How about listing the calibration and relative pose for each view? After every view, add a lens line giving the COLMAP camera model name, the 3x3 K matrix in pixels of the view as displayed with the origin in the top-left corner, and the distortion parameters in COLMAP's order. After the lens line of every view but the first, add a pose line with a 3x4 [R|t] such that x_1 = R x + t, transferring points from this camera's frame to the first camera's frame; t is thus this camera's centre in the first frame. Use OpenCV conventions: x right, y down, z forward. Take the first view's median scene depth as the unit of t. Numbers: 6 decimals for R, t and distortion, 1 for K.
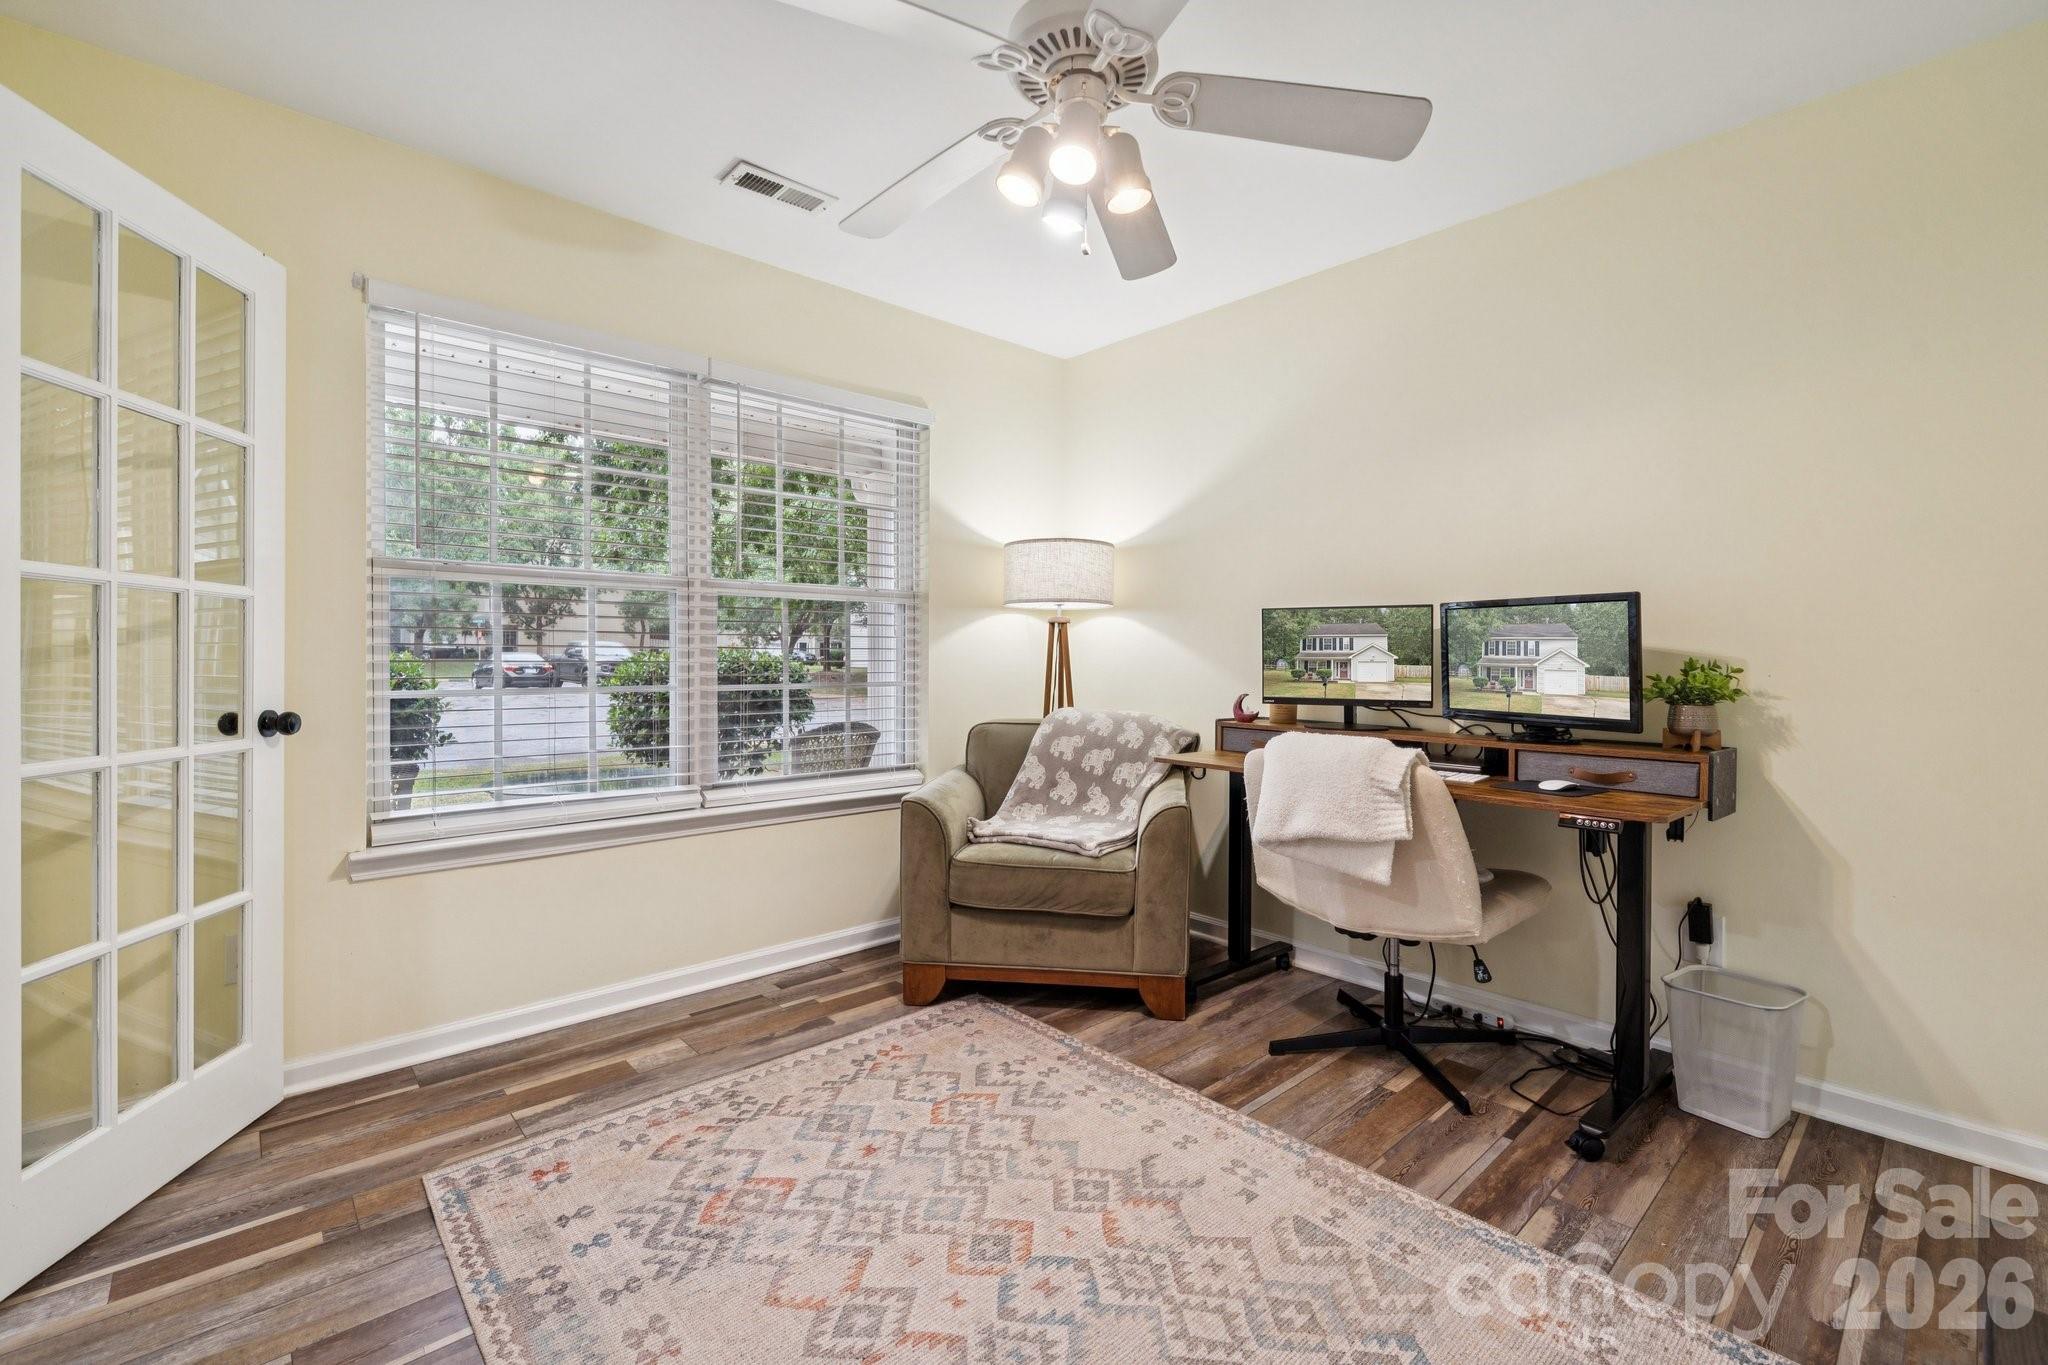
lens RADIAL K [[879.9, 0, 1052.5], [0, 879.9, 664.2], [0, 0, 1]] dist [0.000257, 0.000057]
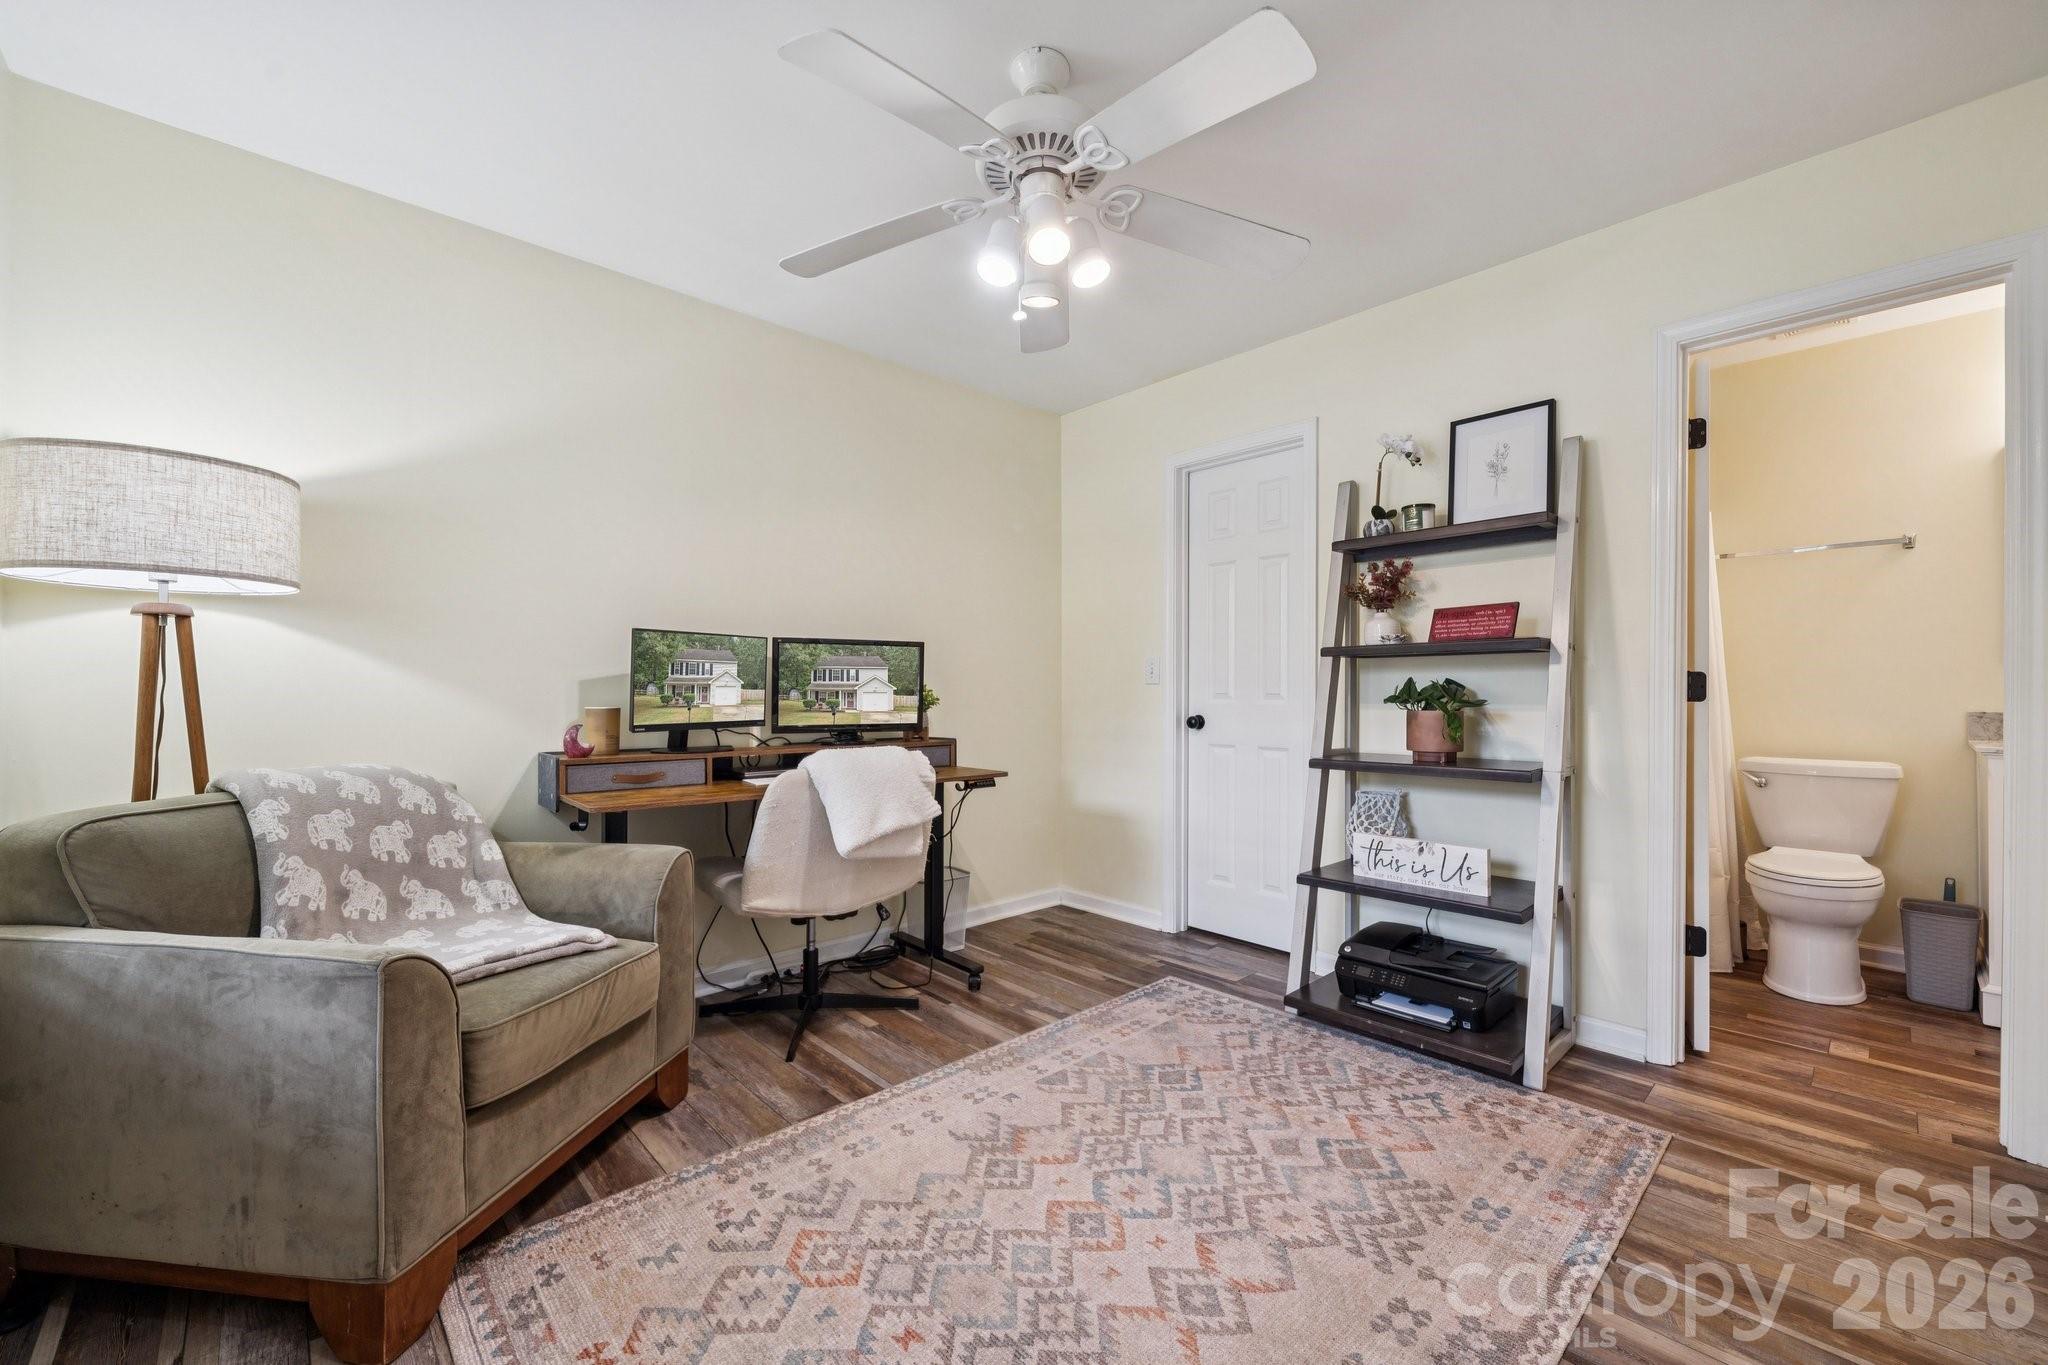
lens RADIAL K [[814.4, 0, 1025.4], [0, 814.4, 689.9], [0, 0, 1]] dist [-0.000770, -0.000044]
pose [[0.003417, -0.006573, 0.999973, -0.758727], [0.004225, 0.999970, 0.006559, -0.003875], [-0.999985, 0.004202, 0.003445, 0.756549]]
